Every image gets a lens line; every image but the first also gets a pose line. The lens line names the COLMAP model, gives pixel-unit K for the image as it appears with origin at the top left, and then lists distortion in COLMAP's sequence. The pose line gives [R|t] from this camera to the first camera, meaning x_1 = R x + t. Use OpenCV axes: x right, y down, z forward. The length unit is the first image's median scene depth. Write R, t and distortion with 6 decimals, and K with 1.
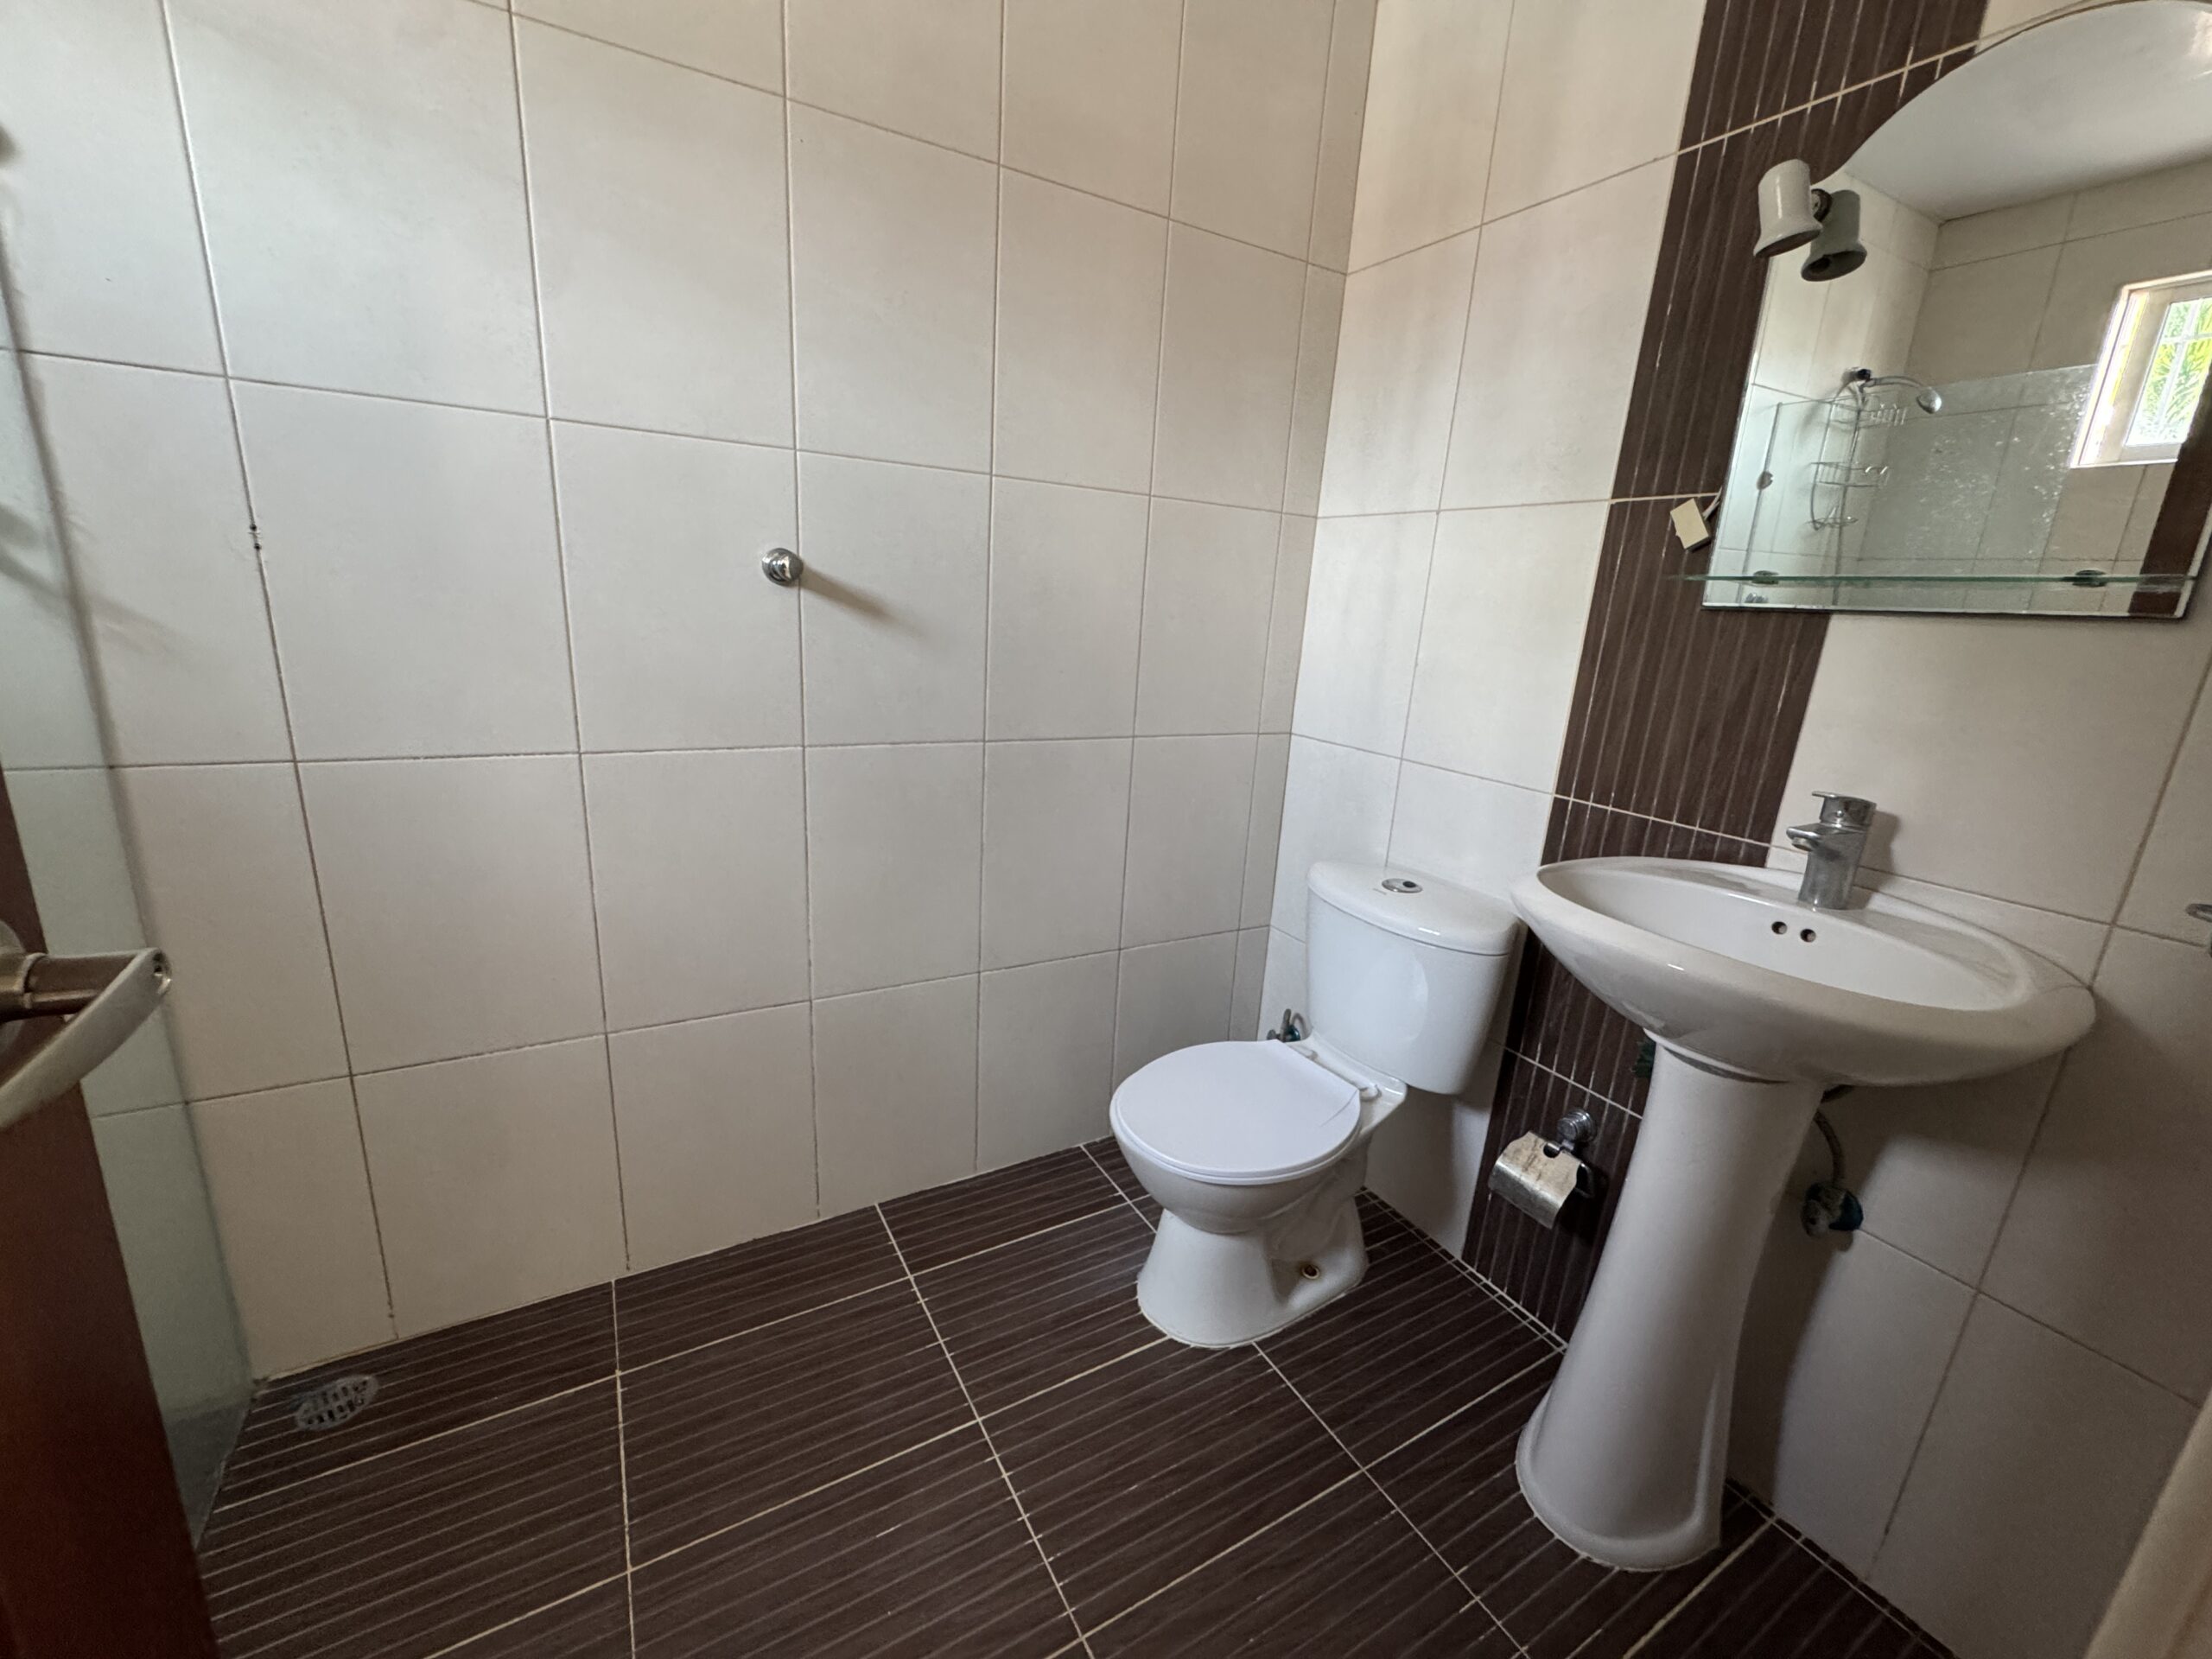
lens RADIAL K [[885.0, 0, 1103.1], [0, 885.0, 828.7], [0, 0, 1]] dist [-0.001285, 0.000026]
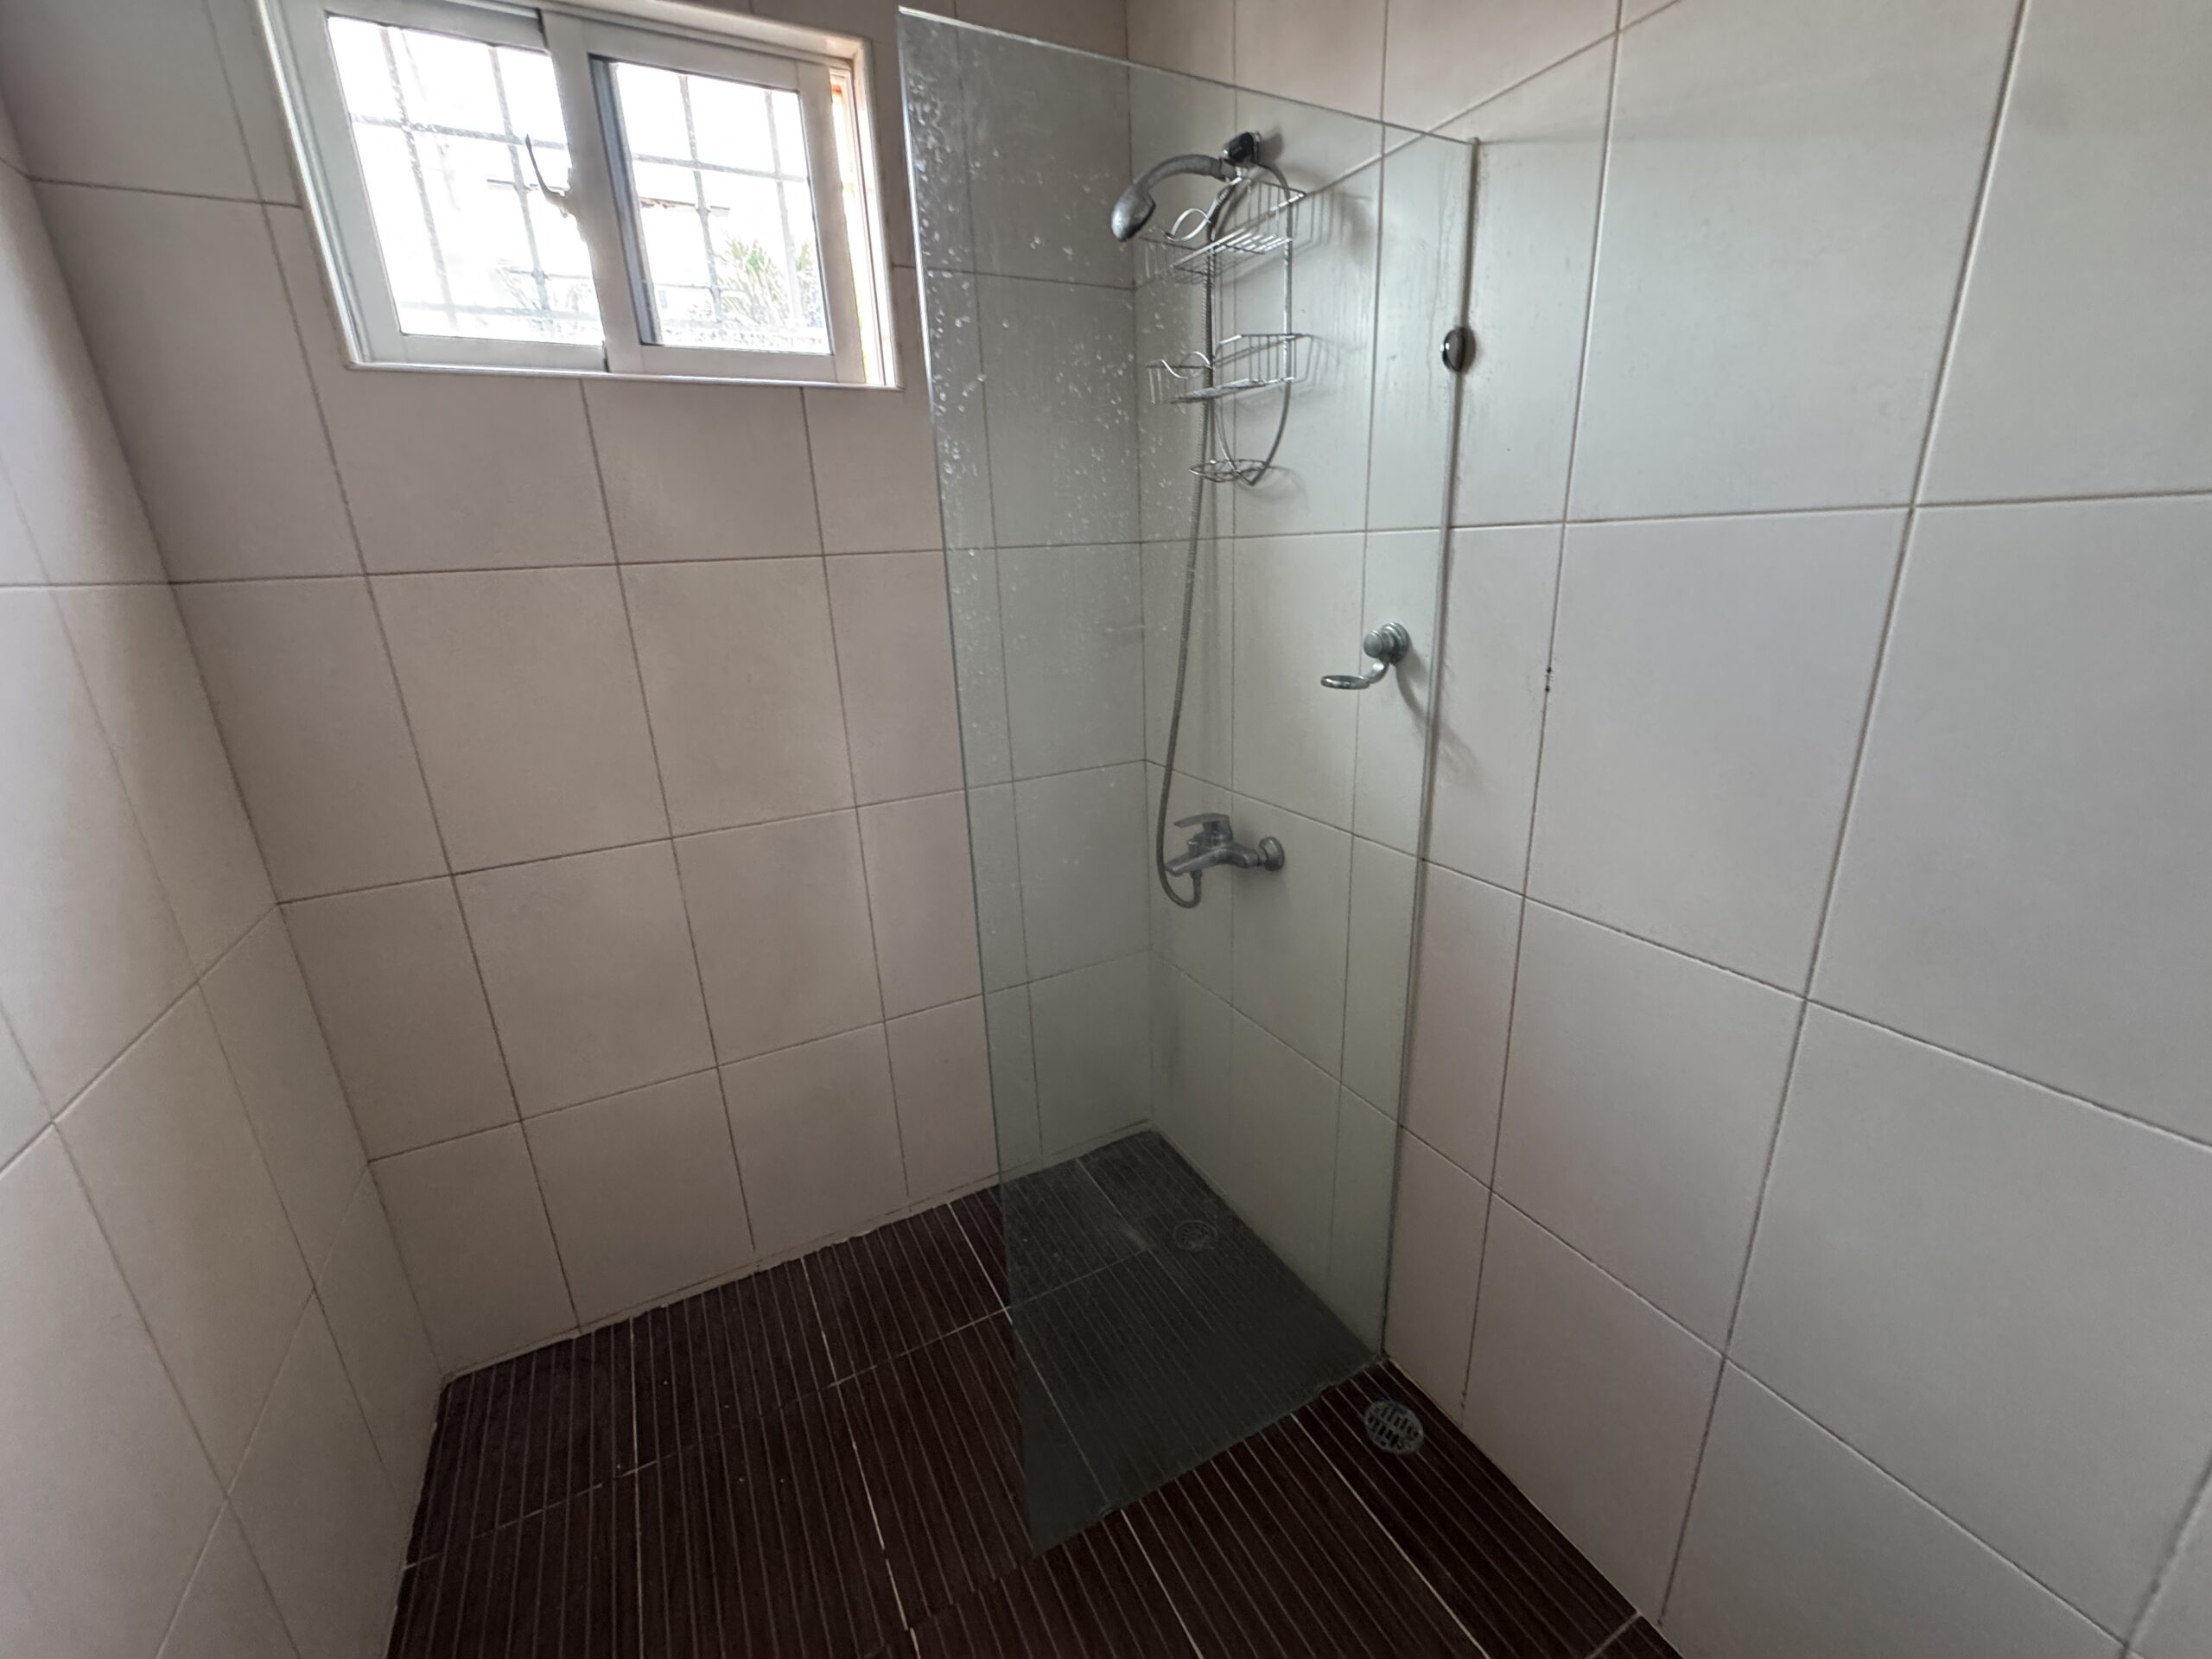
lens RADIAL K [[885.0, 0, 1105.6], [0, 885.0, 834.6], [0, 0, 1]] dist [-0.001285, 0.000026]
pose [[-0.038403, 0.253394, -0.966601, 0.044967], [-0.219309, 0.941593, 0.255552, -0.302777], [0.974899, 0.221798, 0.019412, 0.528007]]
